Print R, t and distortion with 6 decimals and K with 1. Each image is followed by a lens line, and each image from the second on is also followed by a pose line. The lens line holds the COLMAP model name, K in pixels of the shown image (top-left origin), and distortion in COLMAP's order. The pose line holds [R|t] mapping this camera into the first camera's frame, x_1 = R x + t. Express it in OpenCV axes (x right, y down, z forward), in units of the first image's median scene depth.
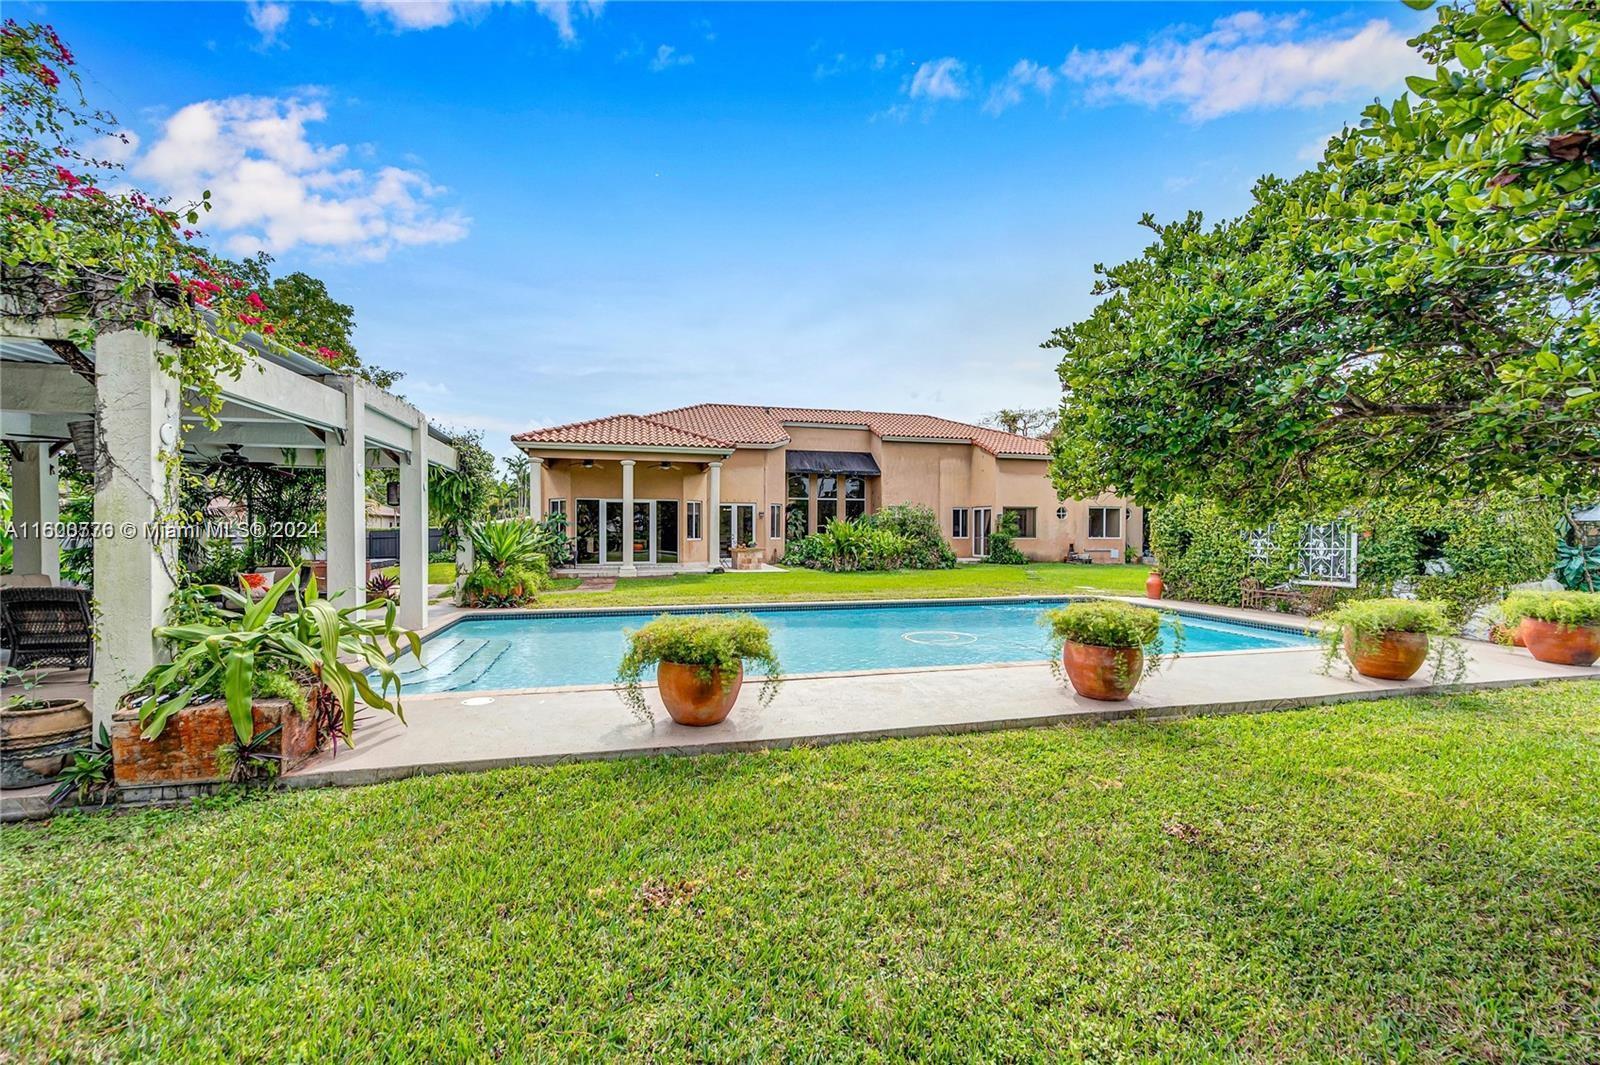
lens RADIAL K [[651.5, 0, 802.7], [0, 651.5, 531.8], [0, 0, 1]] dist [0.000087, 0.000253]
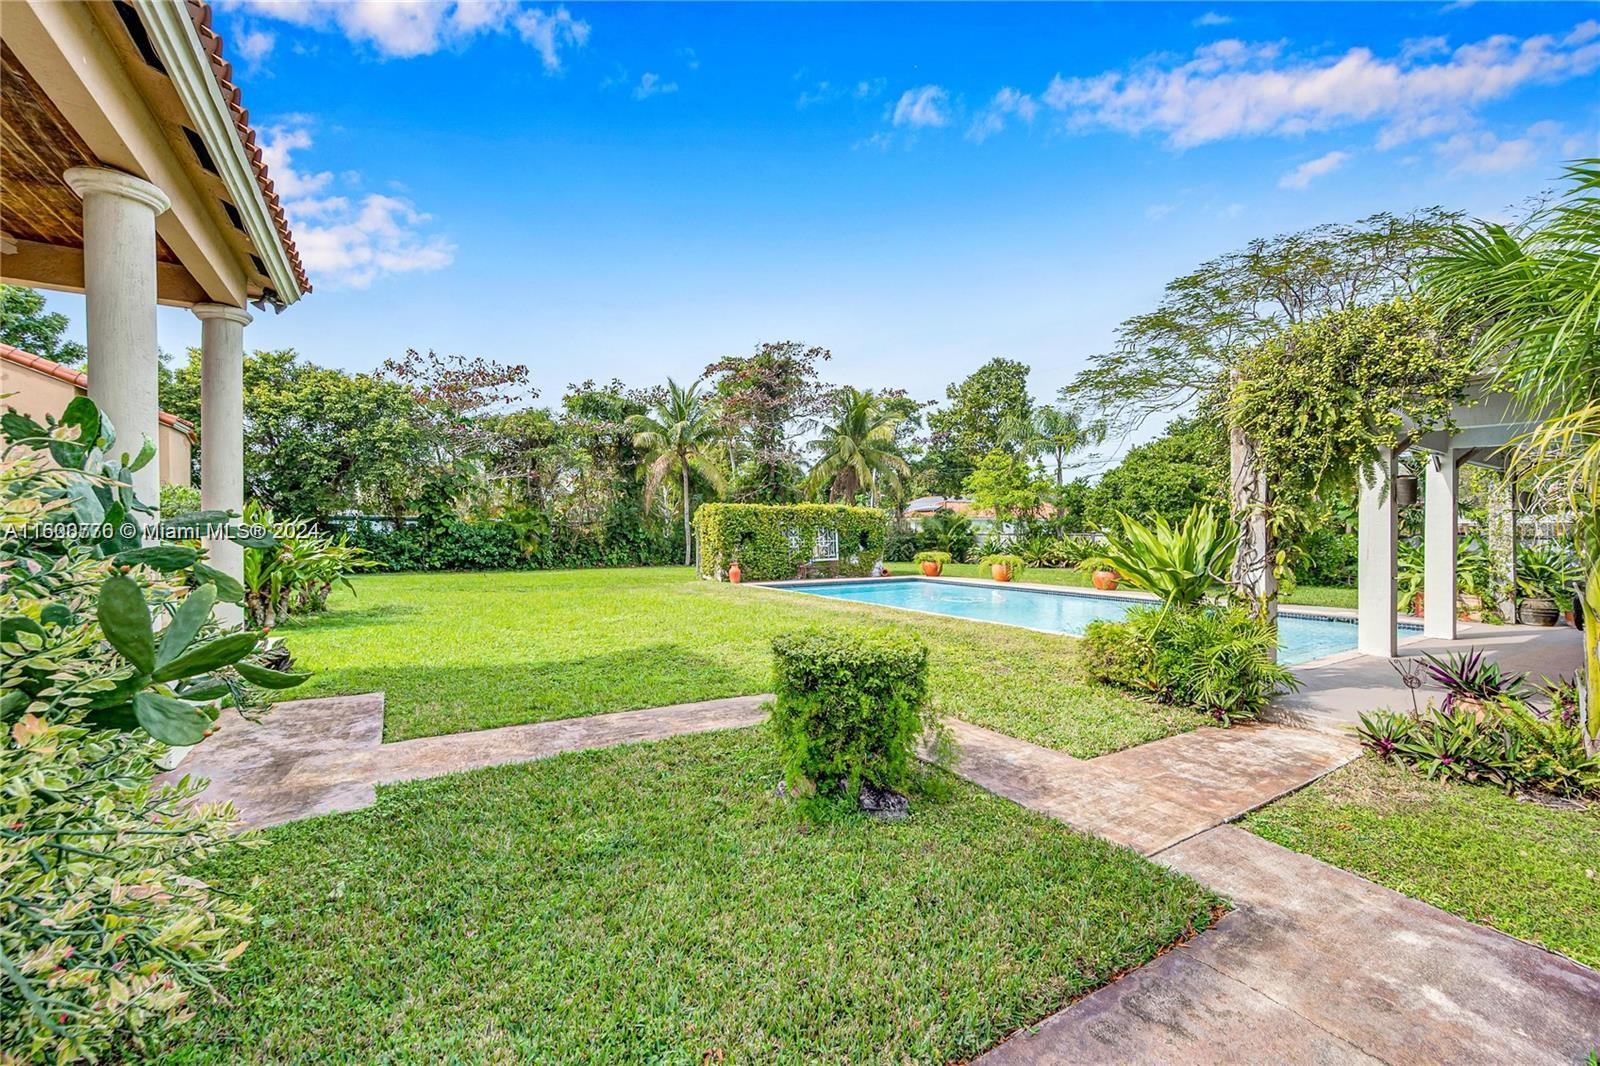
lens RADIAL K [[651.5, 0, 802.7], [0, 651.5, 532.3], [0, 0, 1]] dist [0.000087, 0.000253]
pose [[-0.297479, -0.005679, 0.954712, -0.401680], [0.001218, 0.999979, 0.006328, -0.004665], [-0.954728, 0.003045, -0.297466, 0.670663]]
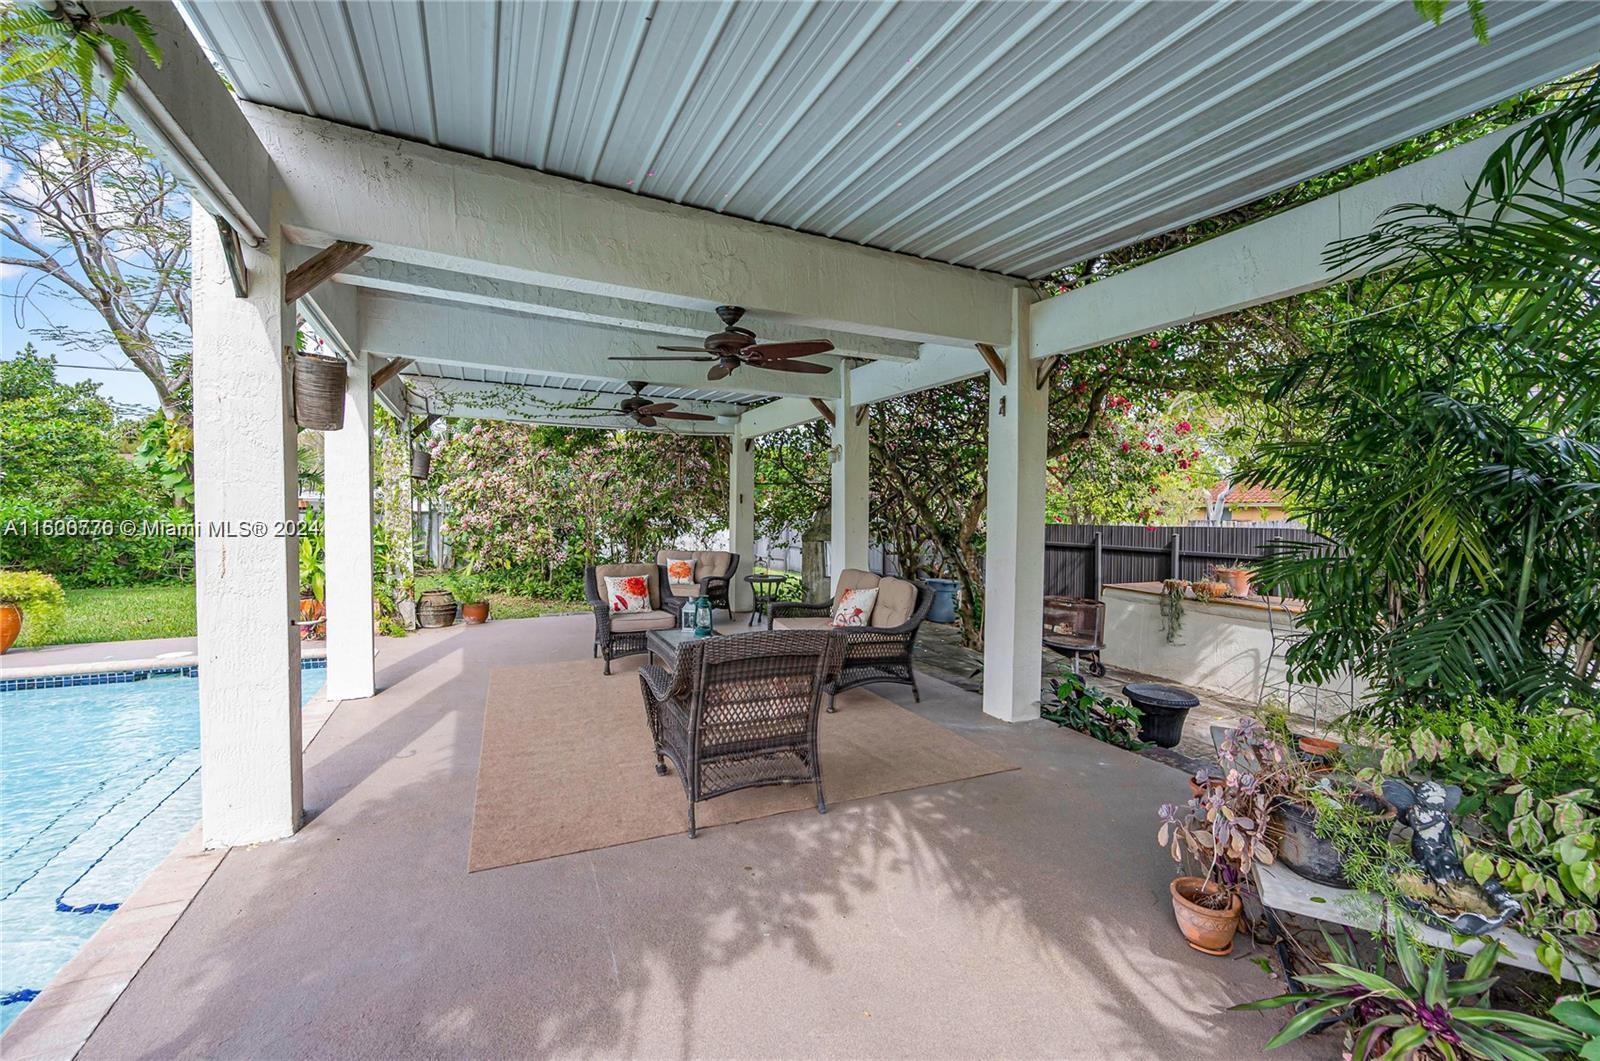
lens RADIAL K [[641.5, 0, 813.9], [0, 641.5, 533.2], [0, 0, 1]] dist [-0.013505, 0.000073]
pose [[-0.977445, -0.006817, -0.211081, -0.274987], [-0.014809, 0.999231, 0.036305, -0.002602], [0.210671, 0.038612, -0.976794, 0.469570]]
